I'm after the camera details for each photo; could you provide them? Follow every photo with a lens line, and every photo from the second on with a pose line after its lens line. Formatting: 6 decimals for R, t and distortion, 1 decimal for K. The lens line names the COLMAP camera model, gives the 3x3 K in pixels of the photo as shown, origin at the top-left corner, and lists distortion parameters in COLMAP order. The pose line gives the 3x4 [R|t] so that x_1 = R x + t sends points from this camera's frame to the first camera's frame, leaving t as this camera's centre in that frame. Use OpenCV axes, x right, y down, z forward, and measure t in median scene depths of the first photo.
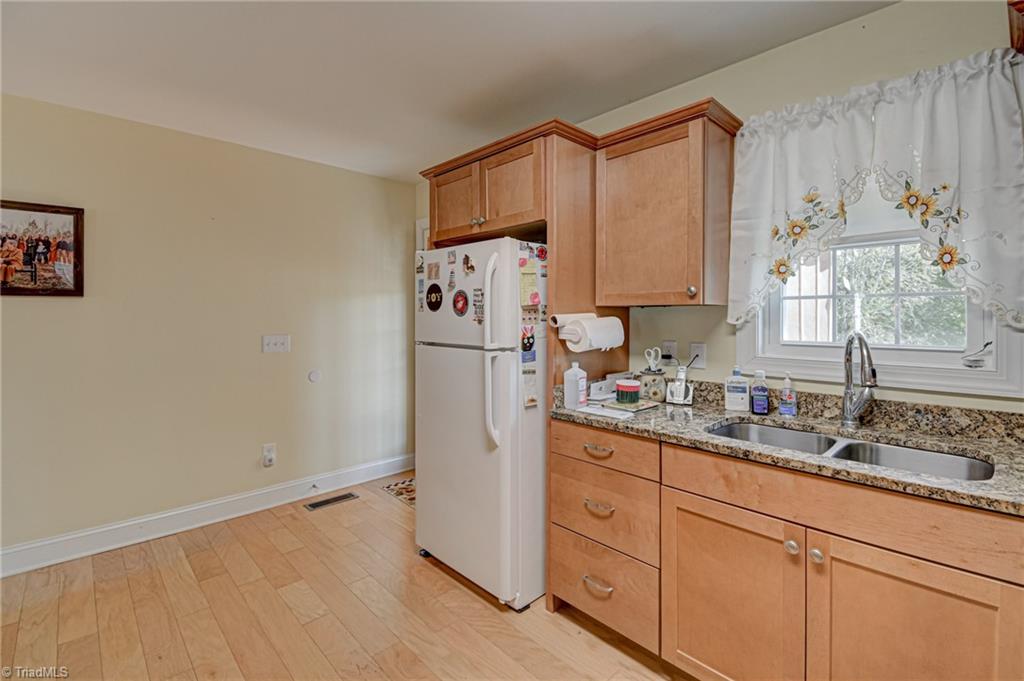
lens RADIAL K [[454.7, 0, 524.8], [0, 454.7, 318.3], [0, 0, 1]] dist [0.039153, -0.029232]
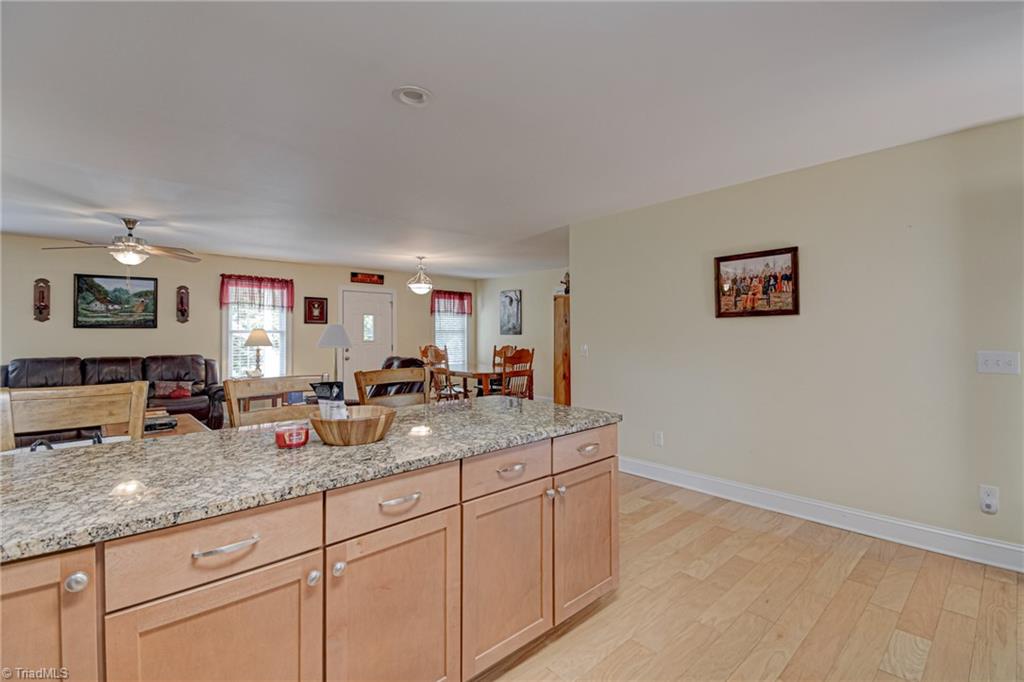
lens RADIAL K [[451.2, 0, 522.6], [0, 451.2, 333.5], [0, 0, 1]] dist [0.027924, -0.026172]
pose [[-0.029399, -0.002347, -0.999565, 0.373622], [0.001826, 0.999995, -0.002402, 0.008383], [0.999566, -0.001895, -0.029395, 0.294691]]
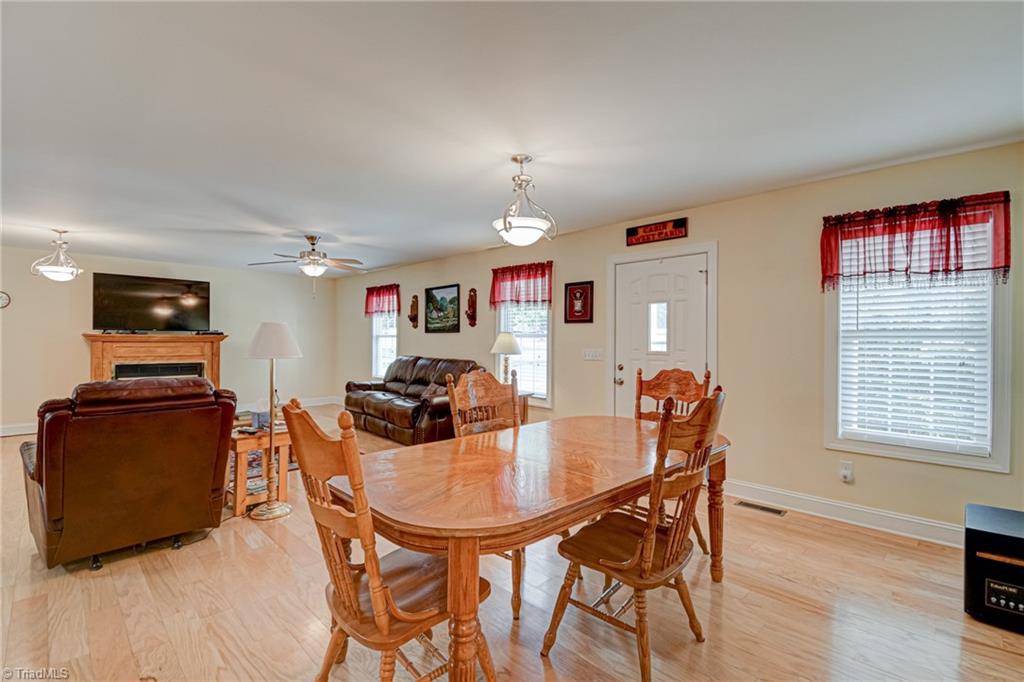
lens RADIAL K [[451.2, 0, 522.6], [0, 451.2, 333.5], [0, 0, 1]] dist [0.027924, -0.026172]
pose [[-0.999612, -0.007048, -0.026931, -2.657738], [-0.006747, 0.999914, -0.011247, 0.001512], [0.027008, -0.011061, -0.999574, 0.824642]]
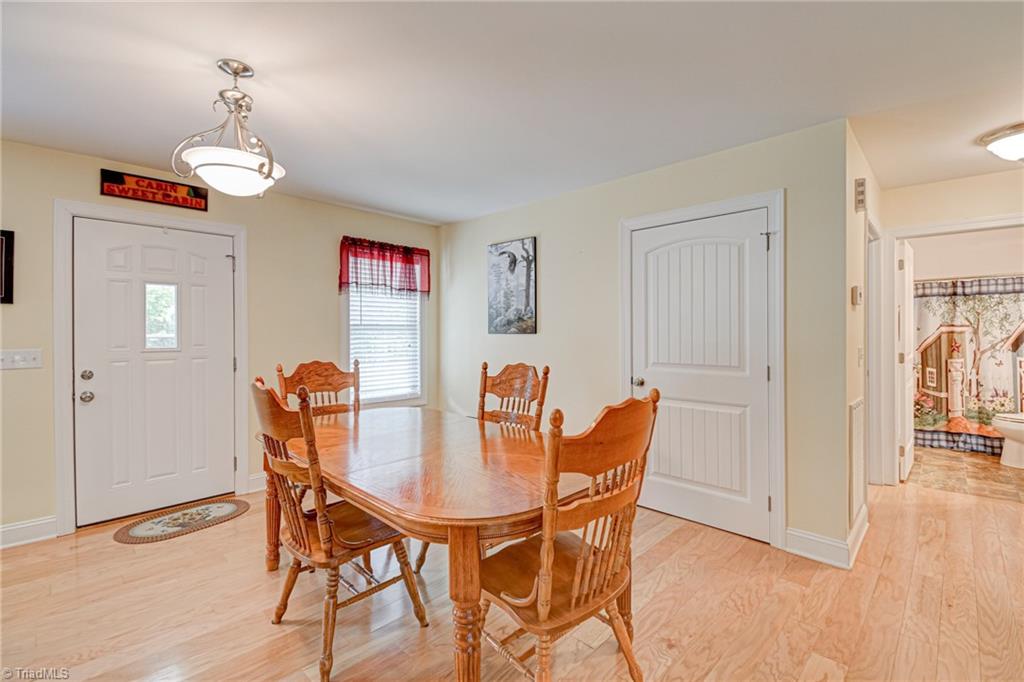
lens RADIAL K [[454.7, 0, 524.8], [0, 454.7, 318.8], [0, 0, 1]] dist [0.039153, -0.029232]
pose [[0.041252, -0.033731, -0.998579, -1.756612], [0.002335, 0.999431, -0.033663, 0.010010], [0.999146, -0.000943, 0.041307, 0.044539]]
